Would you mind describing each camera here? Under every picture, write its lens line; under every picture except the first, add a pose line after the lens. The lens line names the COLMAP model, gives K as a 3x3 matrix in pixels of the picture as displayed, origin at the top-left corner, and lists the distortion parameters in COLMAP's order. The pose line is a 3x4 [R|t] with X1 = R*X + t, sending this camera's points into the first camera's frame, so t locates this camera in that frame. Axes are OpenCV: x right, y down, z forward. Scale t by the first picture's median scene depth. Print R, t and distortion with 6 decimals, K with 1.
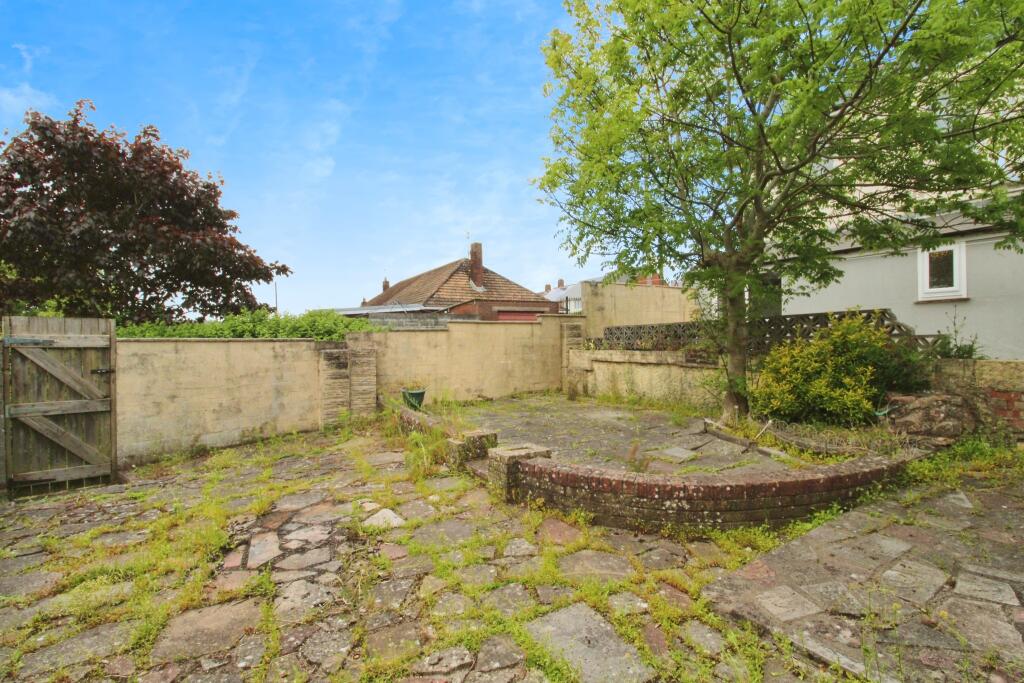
lens RADIAL K [[492.0, 0, 512.0], [0, 492.0, 341.5], [0, 0, 1]] dist [-0.004003, -0.001354]
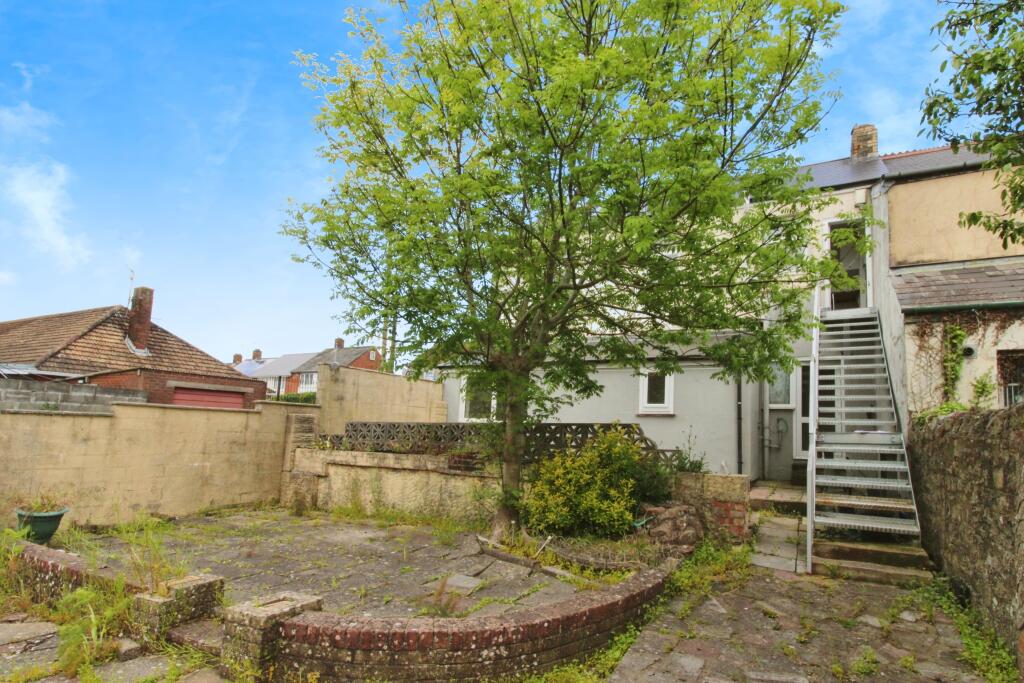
lens RADIAL K [[569.4, 0, 512.3], [0, 569.4, 364.7], [0, 0, 1]] dist [0.001030, -0.001920]
pose [[0.834058, 0.100226, 0.542496, -0.171094], [-0.040714, 0.991860, -0.120651, -0.034306], [-0.550173, 0.078543, 0.831349, 0.096227]]
